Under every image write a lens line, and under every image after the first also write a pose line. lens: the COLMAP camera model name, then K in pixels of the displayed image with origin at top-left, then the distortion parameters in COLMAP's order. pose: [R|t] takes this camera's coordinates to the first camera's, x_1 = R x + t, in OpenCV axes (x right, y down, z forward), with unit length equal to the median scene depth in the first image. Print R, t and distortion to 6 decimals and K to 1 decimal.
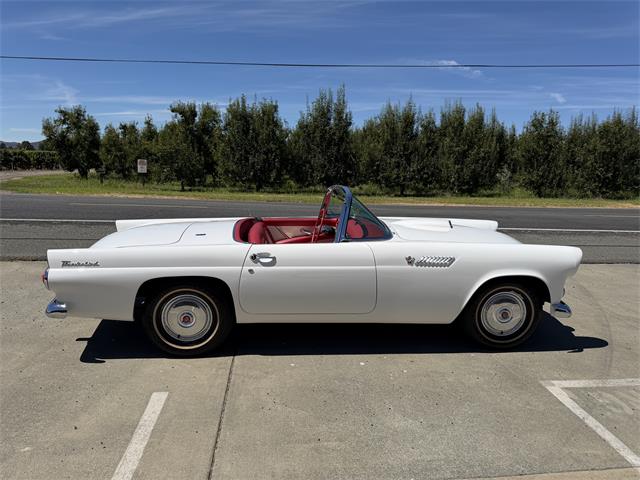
lens RADIAL K [[454.5, 0, 320.5], [0, 454.5, 241.6], [0, 0, 1]] dist [0.046314, -0.053489]
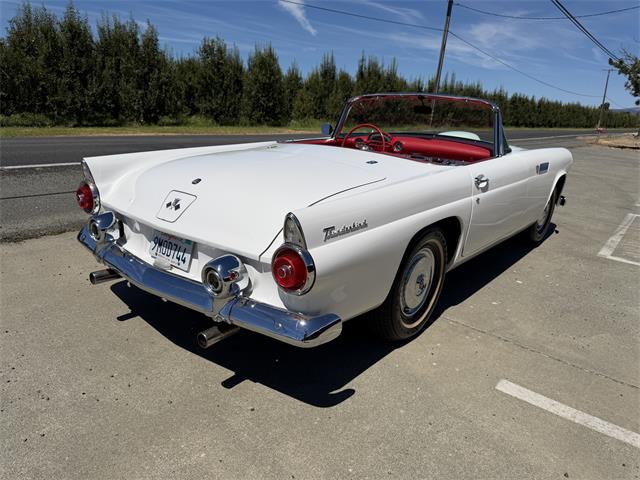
lens RADIAL K [[454.5, 0, 320.5], [0, 454.5, 241.6], [0, 0, 1]] dist [0.046314, -0.053489]
pose [[0.696939, -0.196727, 0.689619, -0.141914], [0.096539, 0.978621, 0.181607, -0.005286], [-0.710603, -0.059994, 0.701031, 0.103998]]
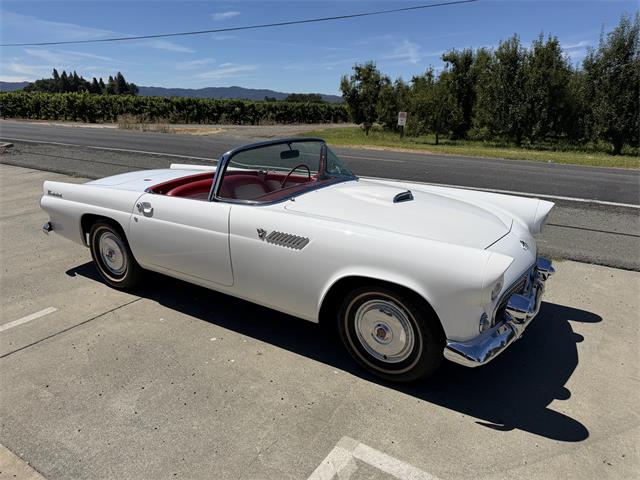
lens RADIAL K [[454.5, 0, 320.5], [0, 454.5, 241.6], [0, 0, 1]] dist [0.046314, -0.053489]
pose [[0.780913, 0.162343, -0.603175, 0.127976], [-0.102308, 0.985838, 0.132880, -0.010286], [0.616204, -0.042058, 0.786462, 0.072225]]
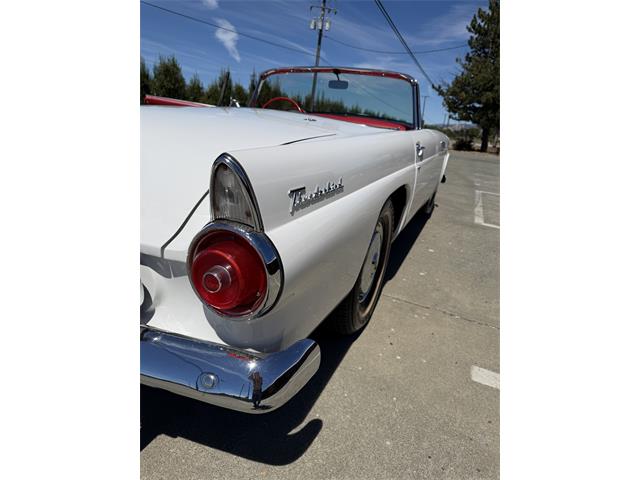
lens RADIAL K [[345.1, 0, 320.0], [0, 345.1, 240.0], [0, 0, 1]] dist [0.013346, -0.029962]
pose [[0.483068, -0.267840, 0.833611, -0.114054], [0.087411, 0.962060, 0.258457, 0.003008], [-0.871209, -0.051986, 0.488153, 0.139428]]
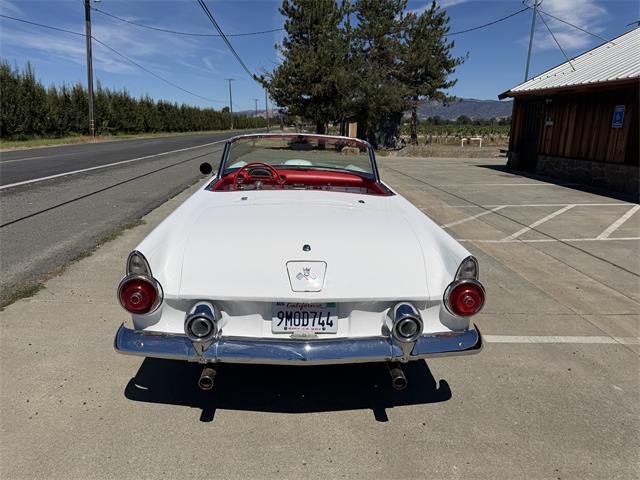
lens RADIAL K [[452.2, 0, 320.0], [0, 452.2, 240.0], [0, 0, 1]] dist [0.060014, -0.091359]
pose [[0.035692, -0.272942, 0.961368, -0.186633], [0.155970, 0.951714, 0.264410, -0.030544], [-0.987117, 0.140508, 0.076539, 0.182146]]
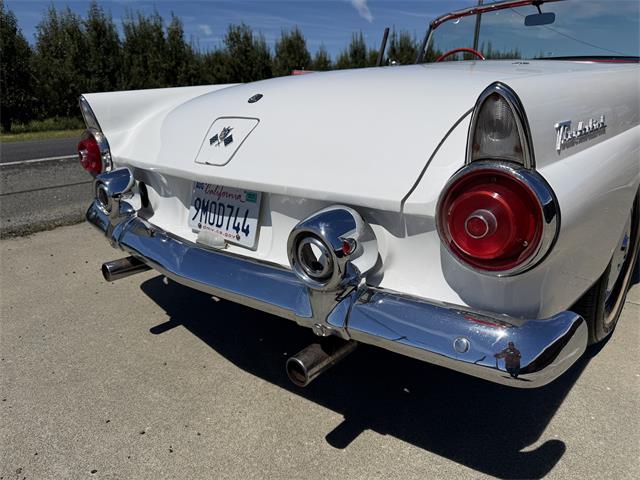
lens RADIAL K [[456.9, 0, 323.5], [0, 456.9, 240.9], [0, 0, 1]] dist [0.051211, -0.073898]
pose [[0.731126, -0.258000, 0.631579, -0.125731], [0.175581, 0.965712, 0.191238, 0.005203], [-0.659262, -0.028926, 0.751356, 0.142260]]
